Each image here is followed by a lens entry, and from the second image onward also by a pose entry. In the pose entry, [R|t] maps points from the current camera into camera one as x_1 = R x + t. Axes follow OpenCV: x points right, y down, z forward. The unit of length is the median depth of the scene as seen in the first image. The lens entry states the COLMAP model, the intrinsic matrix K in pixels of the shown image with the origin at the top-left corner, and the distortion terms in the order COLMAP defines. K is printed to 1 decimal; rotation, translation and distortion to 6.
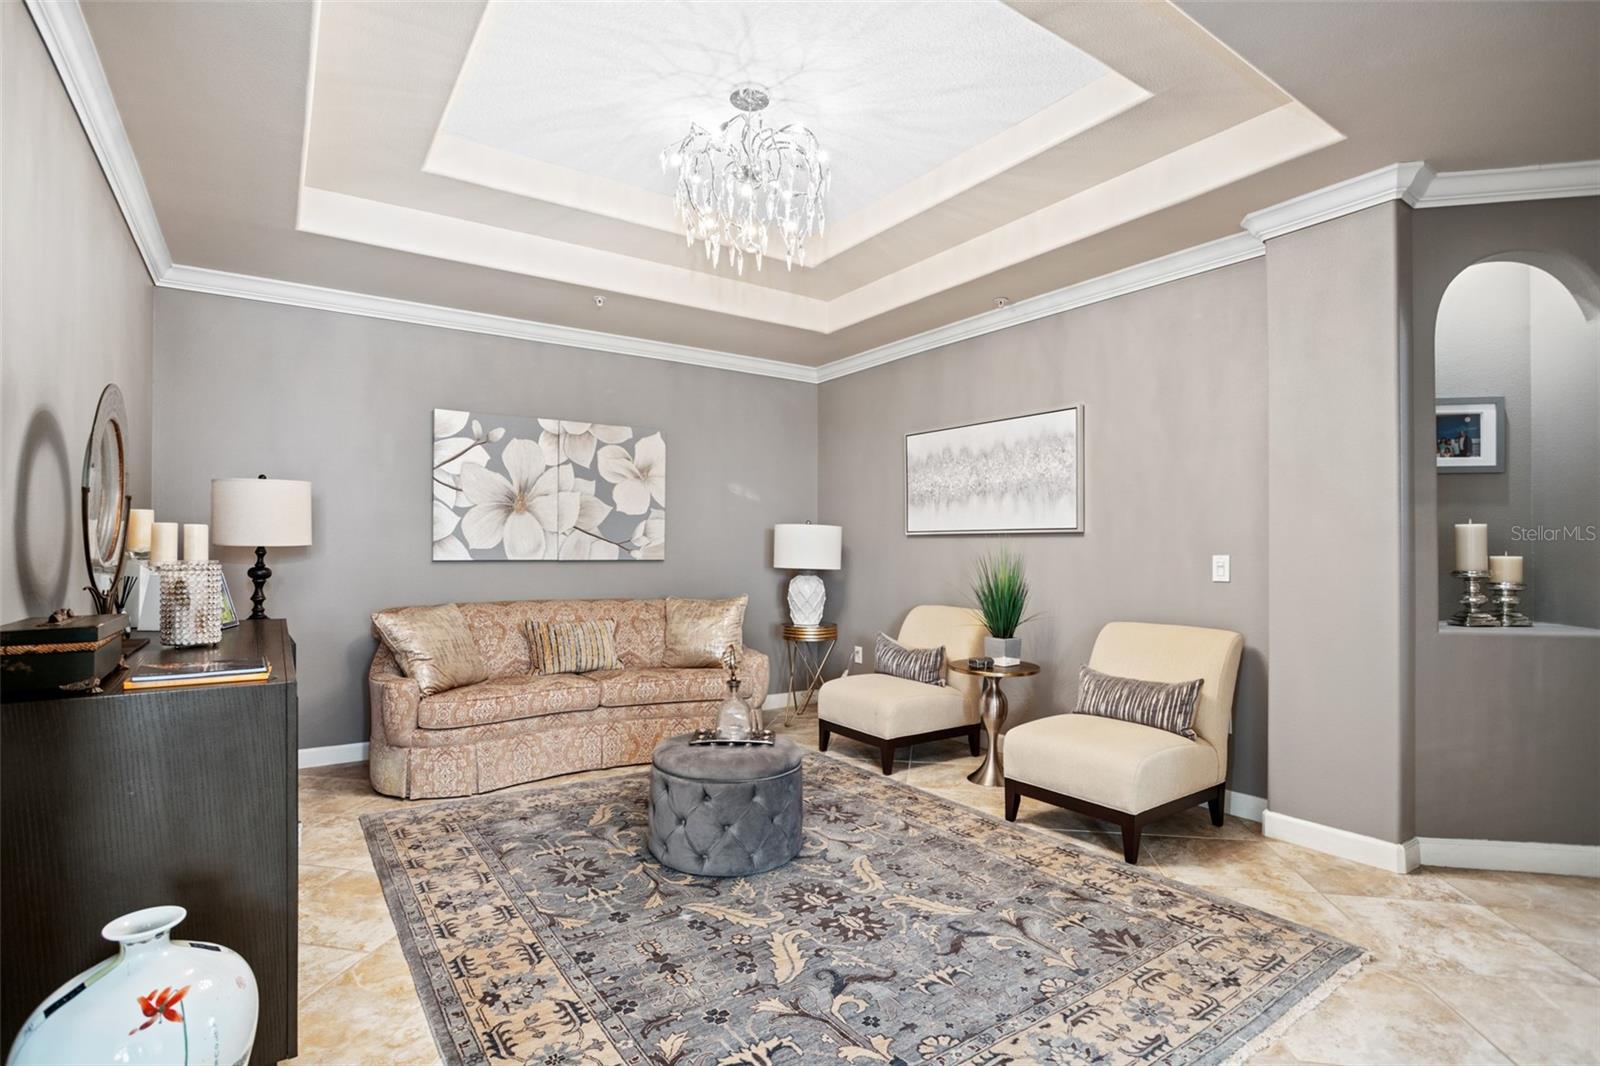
lens RADIAL K [[782.6, 0, 789.1], [0, 782.6, 544.2], [0, 0, 1]] dist [-0.050092, 0.030252]
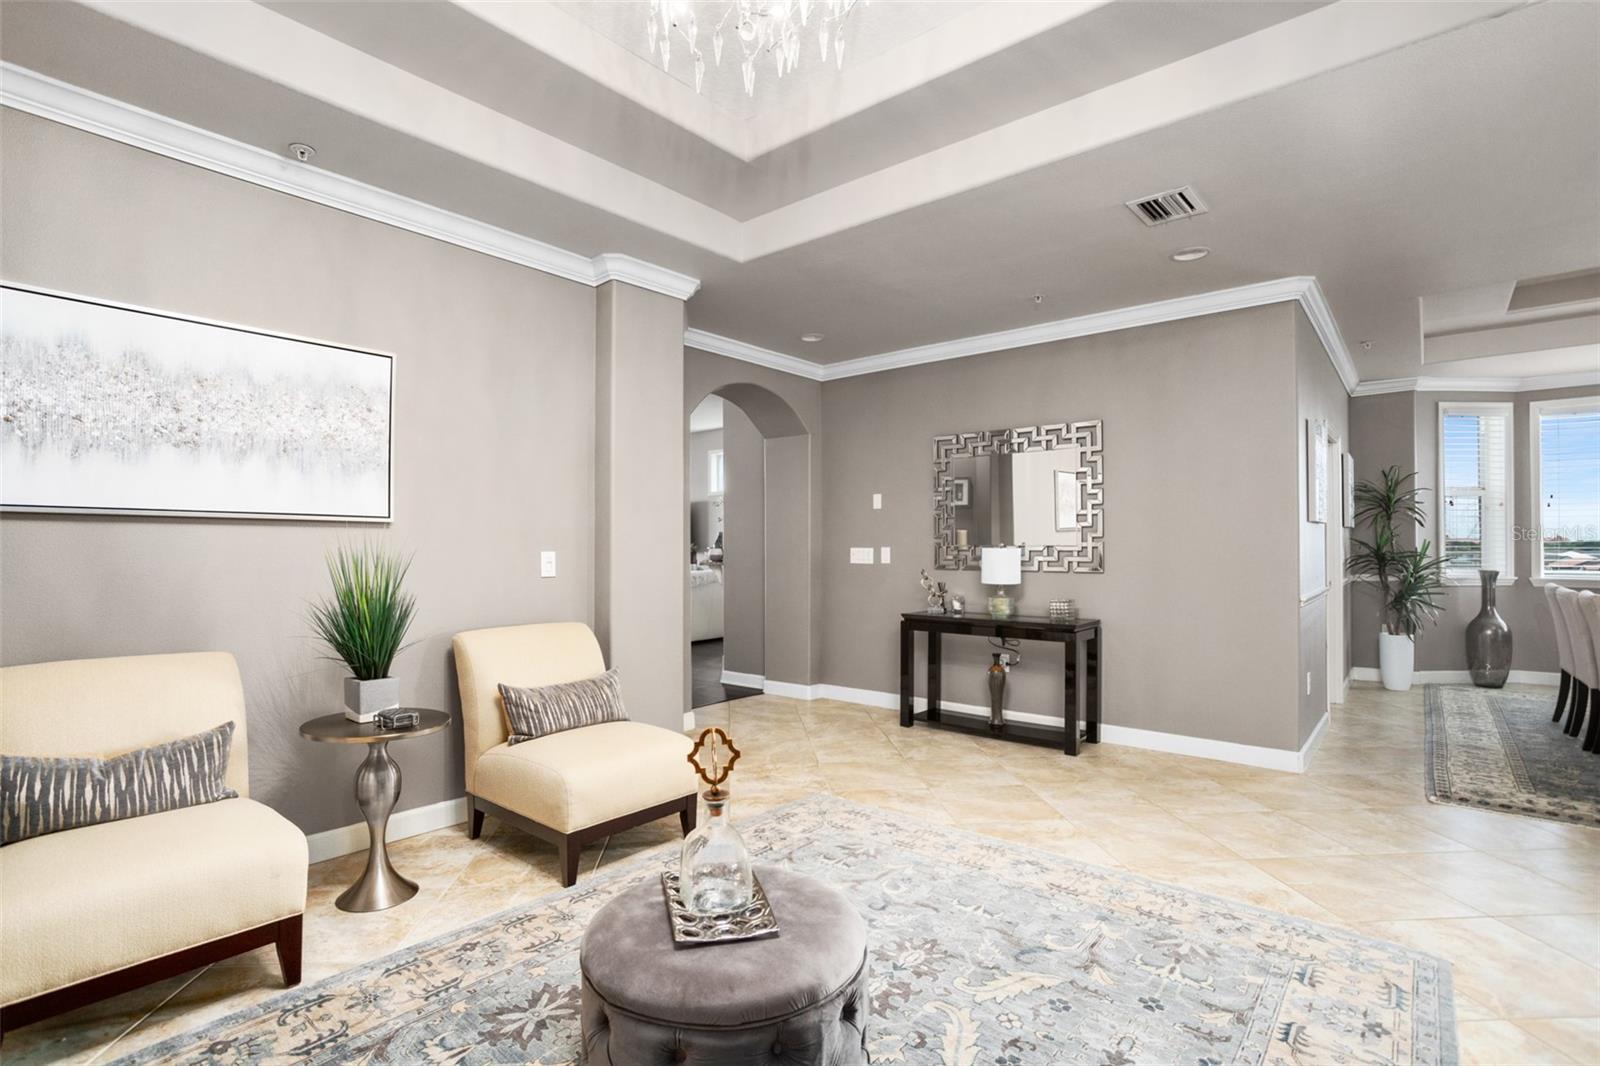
lens RADIAL K [[736.9, 0, 835.5], [0, 736.9, 534.0], [0, 0, 1]] dist [-0.021691, 0.000638]
pose [[-0.271821, 0.015740, 0.962219, -0.502445], [-0.009439, 0.999775, -0.019021, 0.005757], [-0.962302, -0.014252, -0.271611, 0.914752]]
